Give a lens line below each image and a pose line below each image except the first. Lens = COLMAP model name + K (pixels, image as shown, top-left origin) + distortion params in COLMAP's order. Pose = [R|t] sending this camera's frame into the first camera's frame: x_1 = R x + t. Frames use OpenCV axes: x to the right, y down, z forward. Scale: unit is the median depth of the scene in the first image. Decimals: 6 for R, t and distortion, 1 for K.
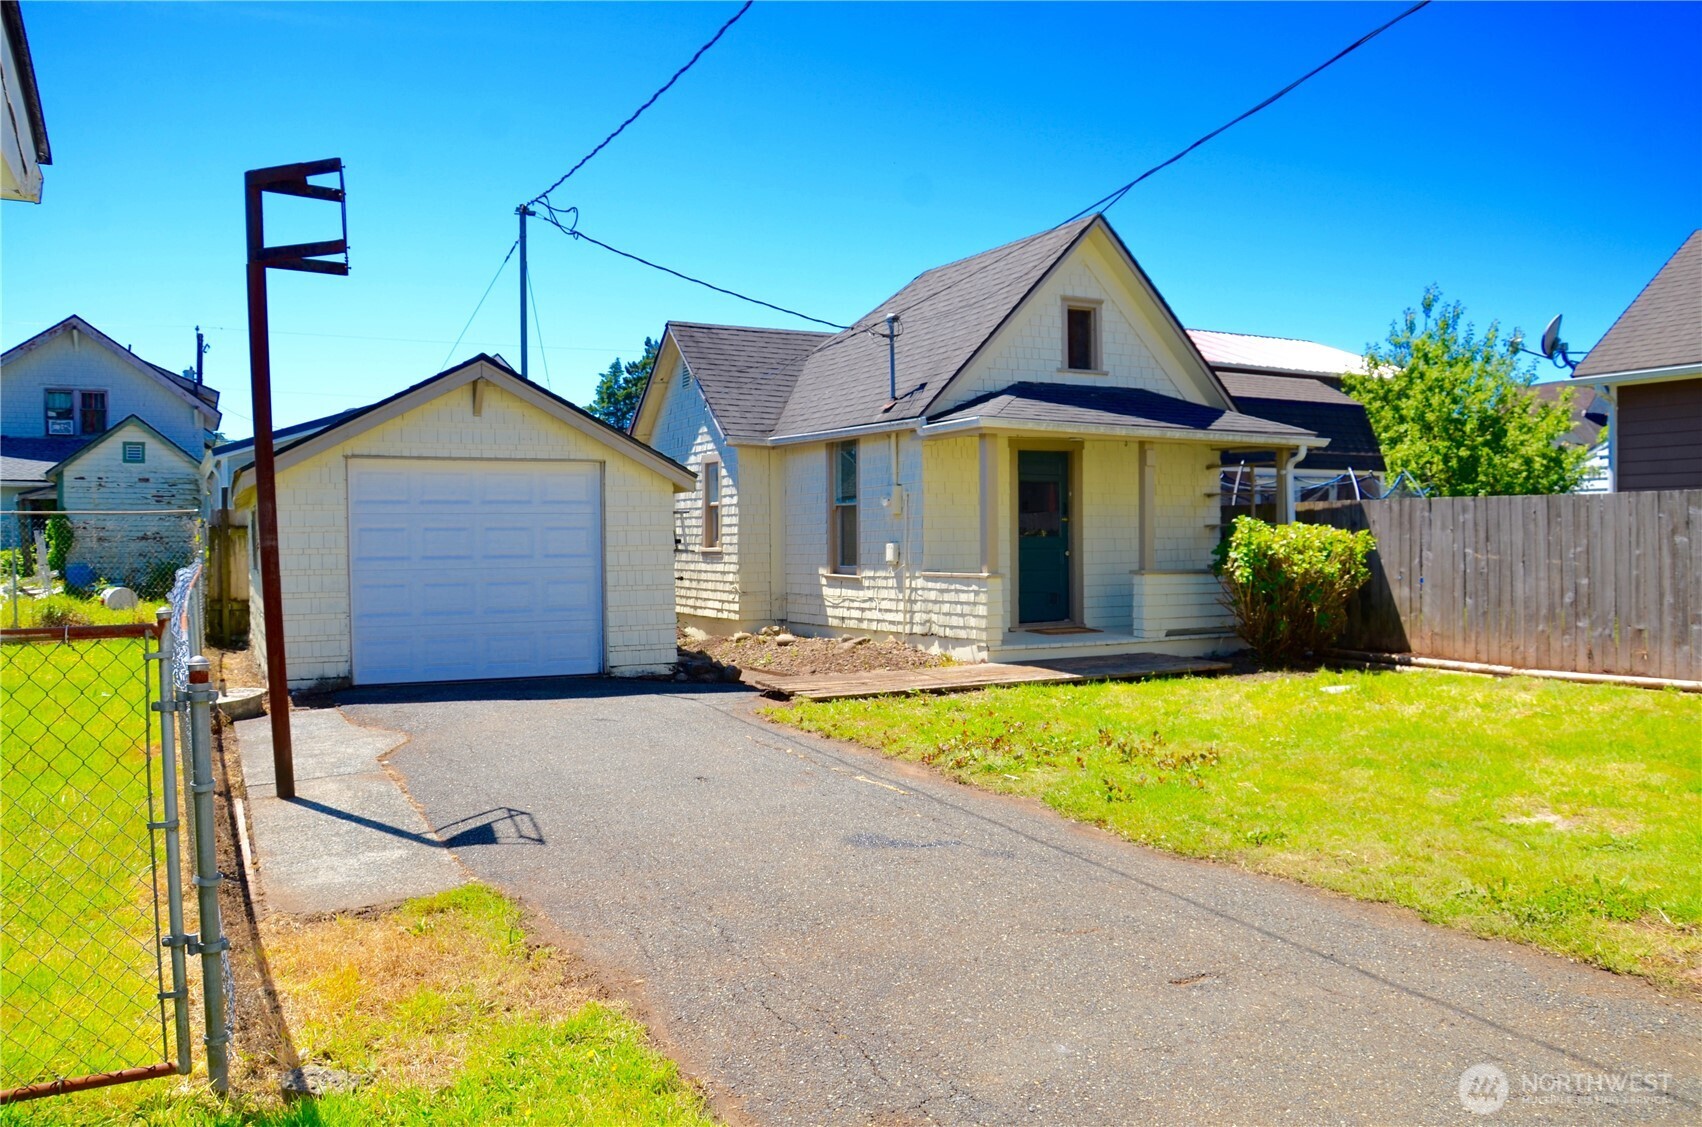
lens RADIAL K [[1303.5, 0, 846.7], [0, 1303.5, 568.8], [0, 0, 1]] dist [-0.086830, 0.022653]
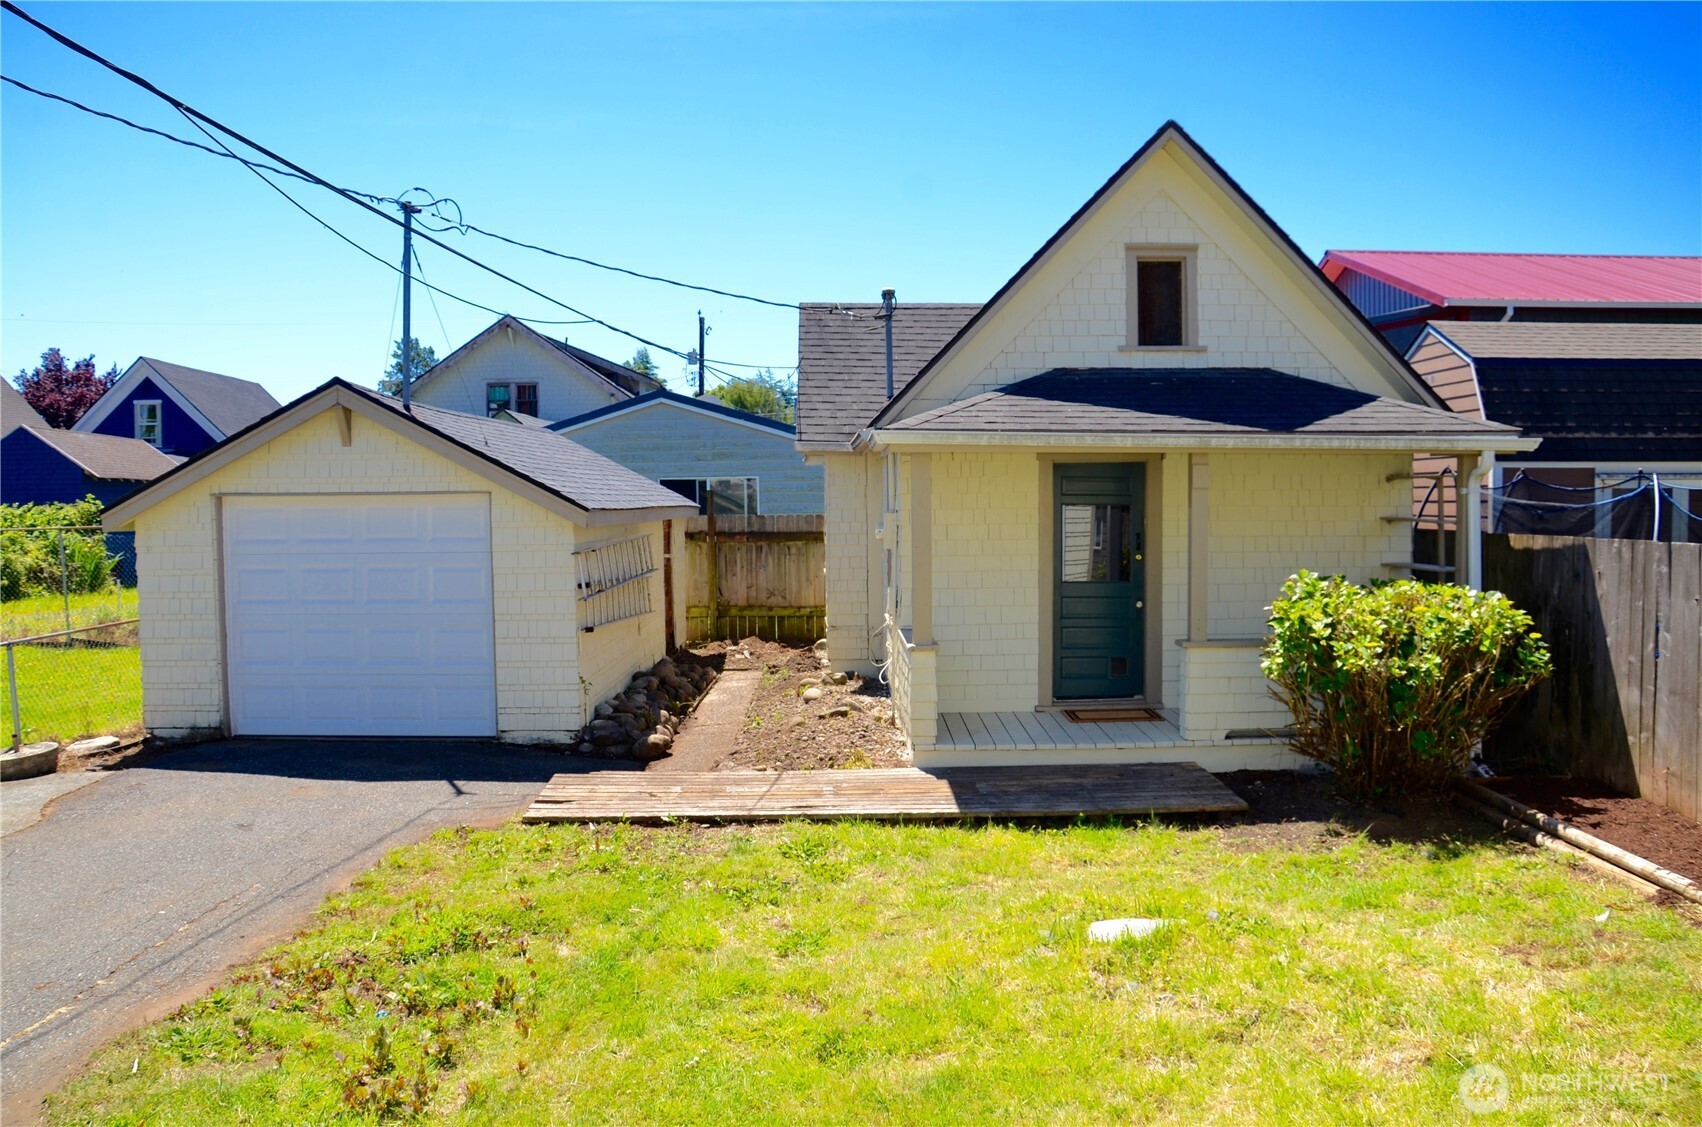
lens RADIAL K [[1303.5, 0, 852.0], [0, 1303.5, 553.7], [0, 0, 1]] dist [-0.086830, 0.022653]
pose [[0.894583, 0.019550, -0.446473, 0.376640], [-0.009447, 0.999647, 0.024842, -0.060761], [0.446801, -0.018006, 0.894452, 0.314625]]
